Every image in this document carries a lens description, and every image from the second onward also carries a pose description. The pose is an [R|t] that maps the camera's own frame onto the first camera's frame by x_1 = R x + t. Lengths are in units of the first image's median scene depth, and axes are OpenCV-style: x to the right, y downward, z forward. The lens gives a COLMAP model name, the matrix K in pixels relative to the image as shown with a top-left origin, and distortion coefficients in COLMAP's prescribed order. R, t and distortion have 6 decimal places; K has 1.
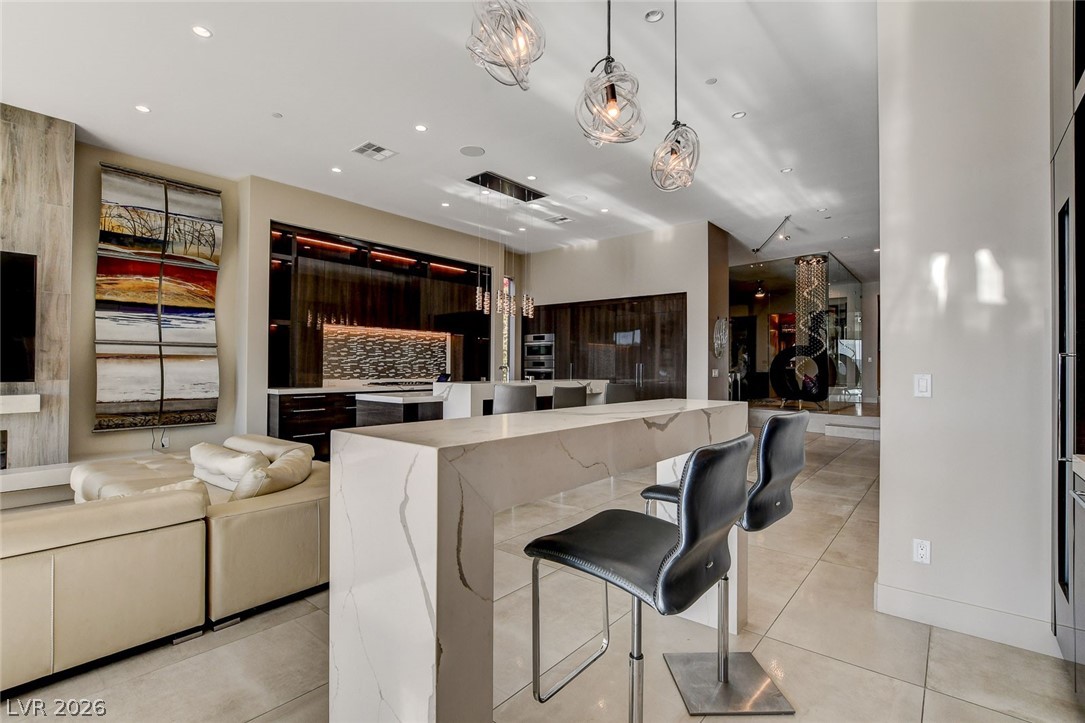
lens RADIAL K [[499.8, 0, 540.7], [0, 499.8, 363.2], [0, 0, 1]] dist [-0.027697, 0.006638]
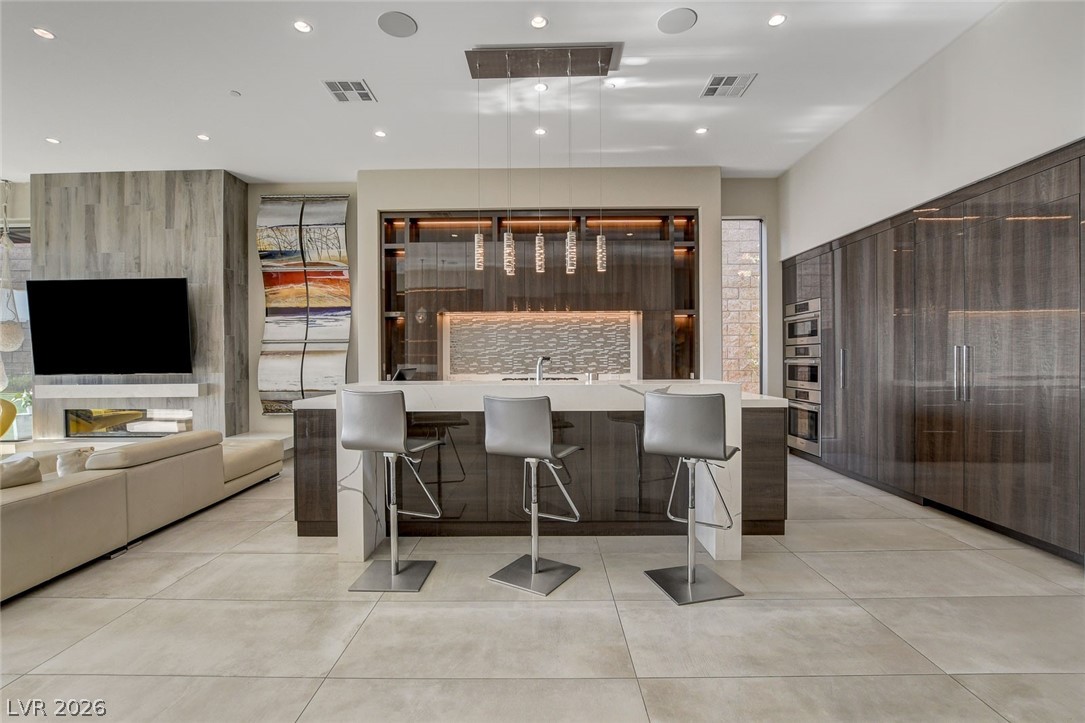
lens RADIAL K [[490.3, 0, 538.4], [0, 490.3, 362.1], [0, 0, 1]] dist [-0.017987, 0.001461]
pose [[0.628600, -0.005161, -0.777712, 0.414460], [0.016114, 0.999850, 0.006389, 0.009310], [0.777562, -0.016548, 0.628589, 0.652790]]
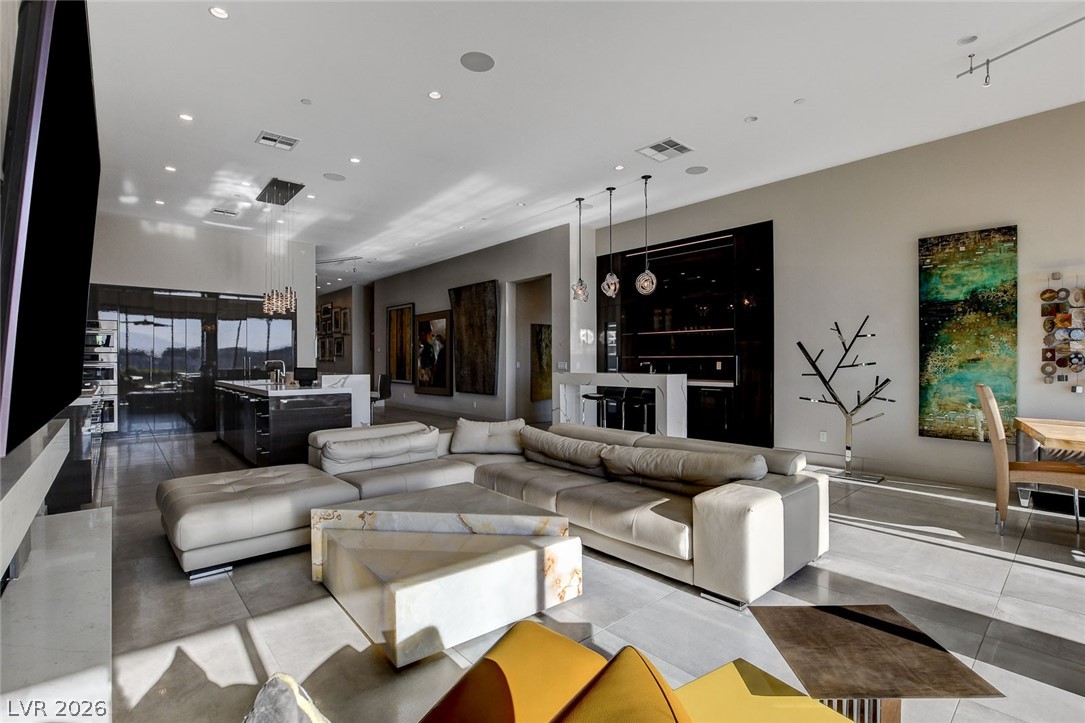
lens RADIAL K [[495.9, 0, 541.1], [0, 495.9, 363.2], [0, 0, 1]] dist [-0.023702, 0.000035]
pose [[0.154327, -0.012134, 0.987945, -1.075188], [-0.005604, 0.999898, 0.013156, -0.005724], [-0.988004, -0.007566, 0.154243, 0.298380]]
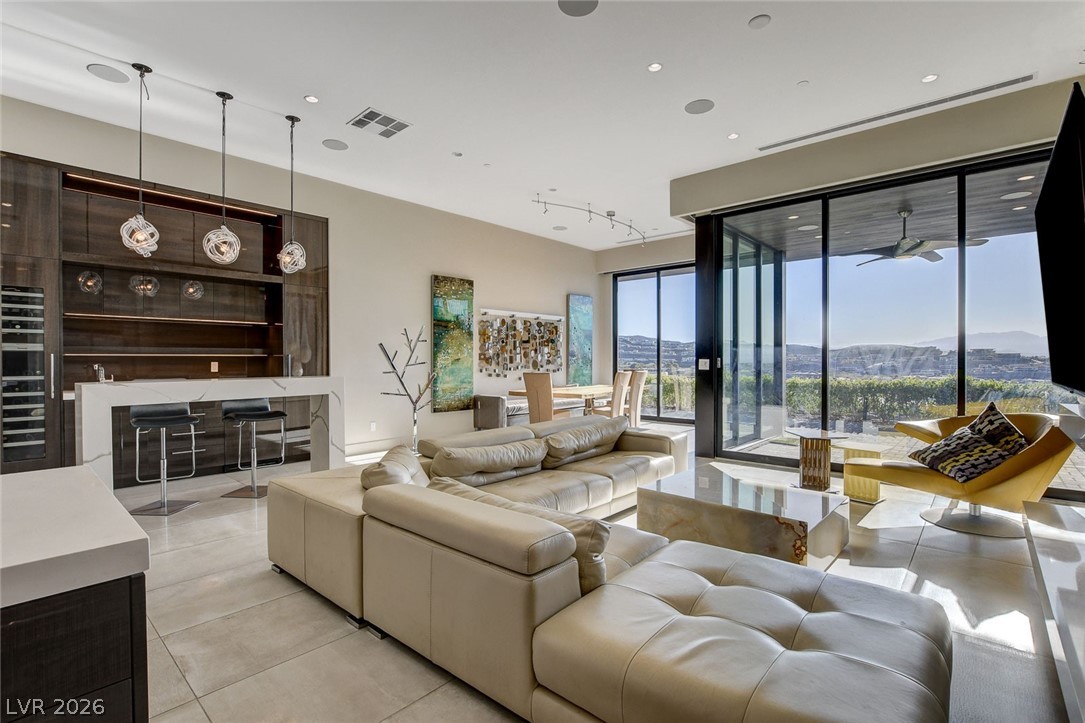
lens RADIAL K [[499.8, 0, 540.7], [0, 499.8, 363.2], [0, 0, 1]] dist [-0.027697, 0.006638]
pose [[-0.999182, -0.003877, 0.040257, -0.441670], [-0.003903, 0.999992, -0.000575, 0.005064], [-0.040254, -0.000732, -0.999189, 1.012941]]
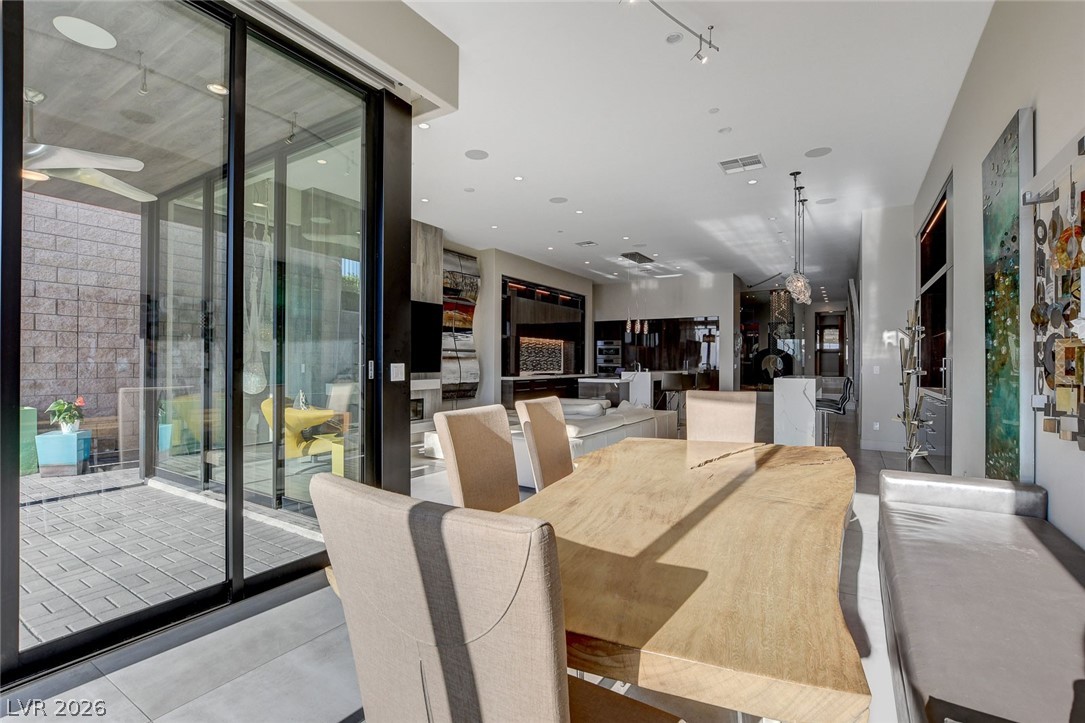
lens RADIAL K [[495.9, 0, 541.1], [0, 495.9, 363.2], [0, 0, 1]] dist [-0.023702, 0.000035]
pose [[0.990876, -0.001751, 0.134764, -0.657640], [0.000403, 0.999950, 0.010029, -0.010881], [-0.134775, -0.009883, 0.990827, -0.673099]]
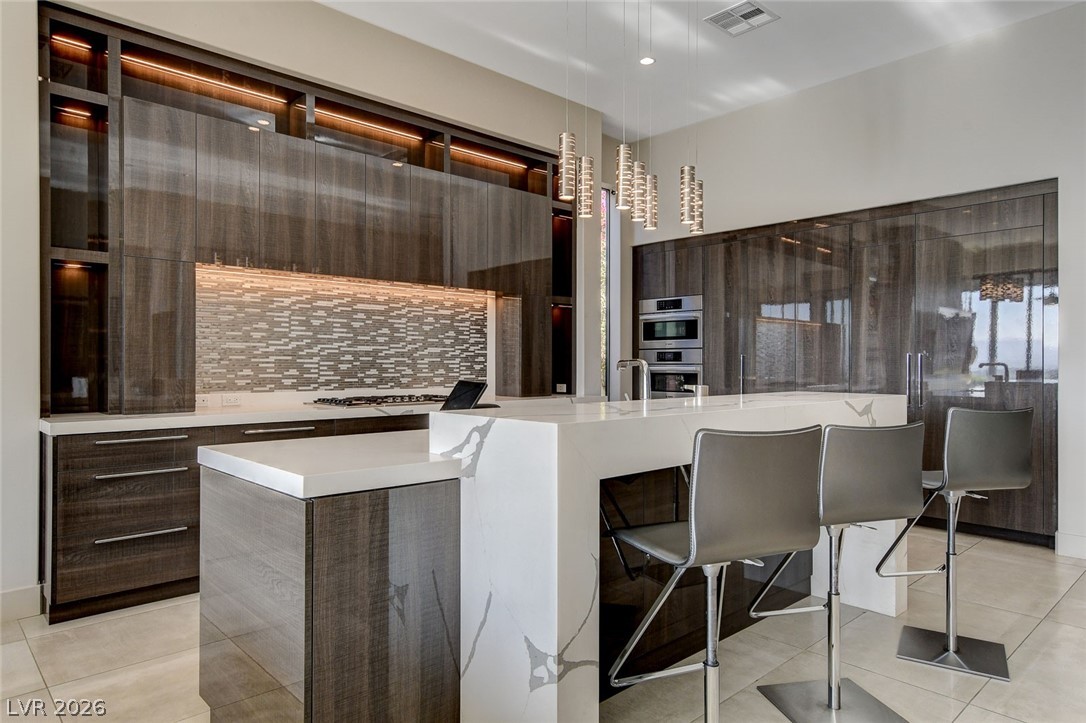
lens RADIAL K [[673.6, 0, 537.4], [0, 673.6, 362.4], [0, 0, 1]] dist [0.014916, 0.001214]
pose [[0.992186, -0.005314, -0.124651, -0.084970], [0.006010, 0.999968, 0.005210, 0.005270], [0.124619, -0.005918, 0.992187, 0.518205]]
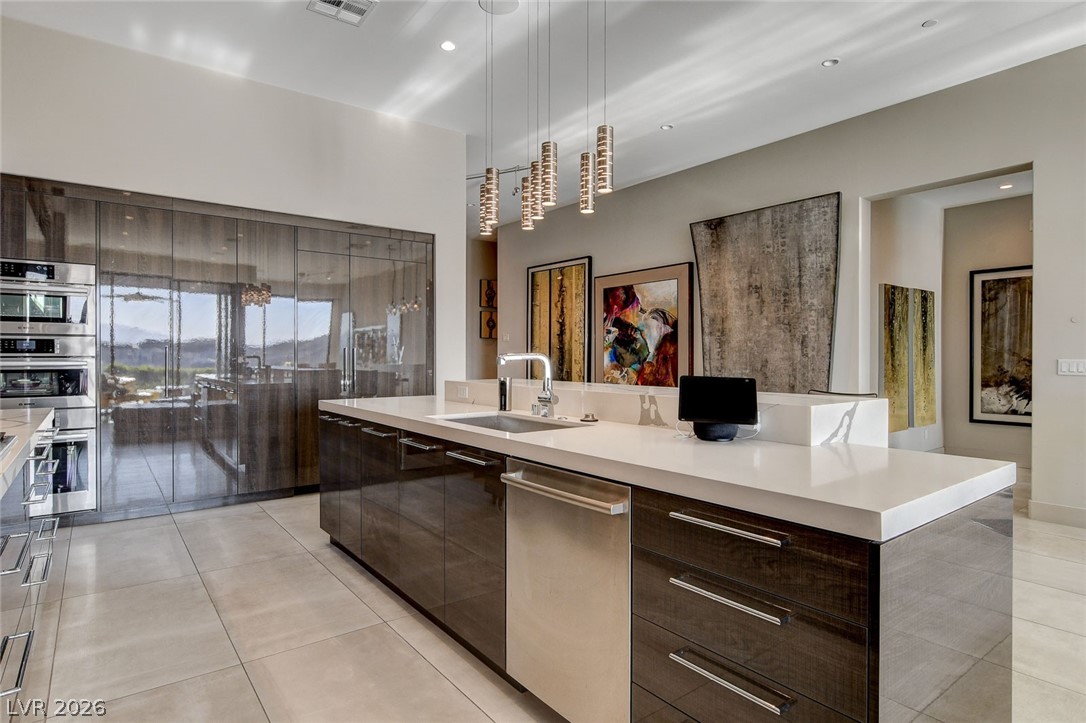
lens RADIAL K [[584.3, 0, 541.3], [0, 584.3, 363.7], [0, 0, 1]] dist [-0.000966, 0.000026]
pose [[0.220972, -0.018654, 0.975102, -0.529167], [-0.007979, 0.999749, 0.020934, 0.004642], [-0.975248, -0.012406, 0.220767, 0.942399]]
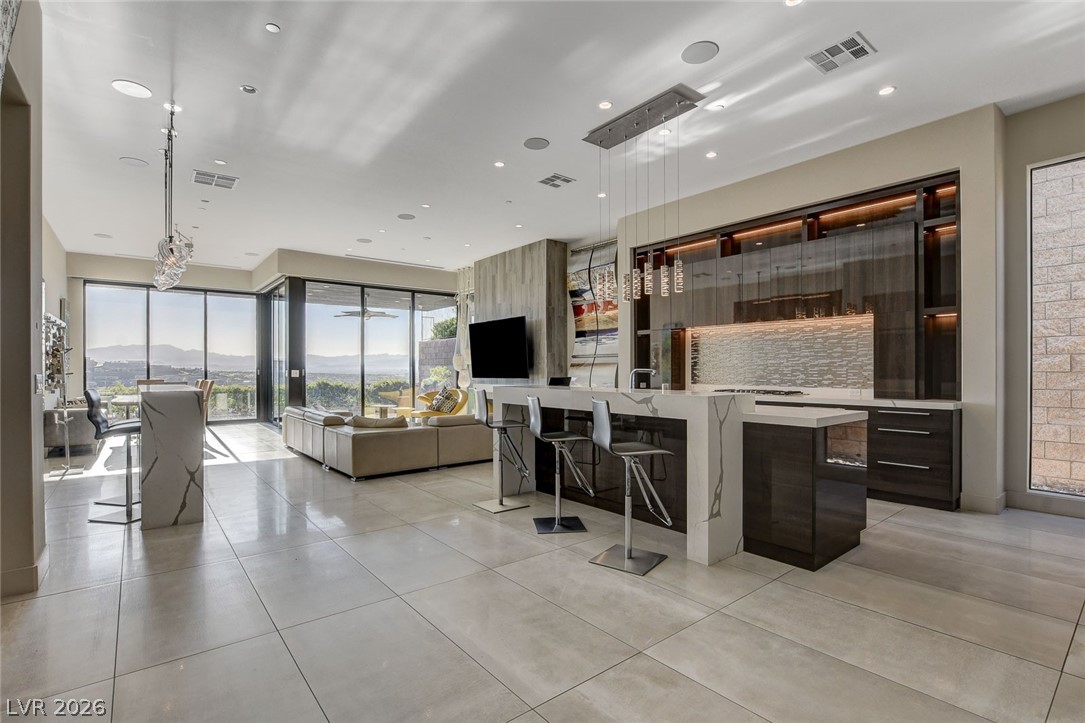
lens RADIAL K [[511.3, 0, 539.0], [0, 511.3, 374.4], [0, 0, 1]] dist [-0.011242, 0.000320]
pose [[-0.203781, 0.003730, -0.979009, 0.727287], [0.007787, 0.999967, 0.002189, 0.011112], [0.978985, -0.007177, -0.203804, 1.062361]]
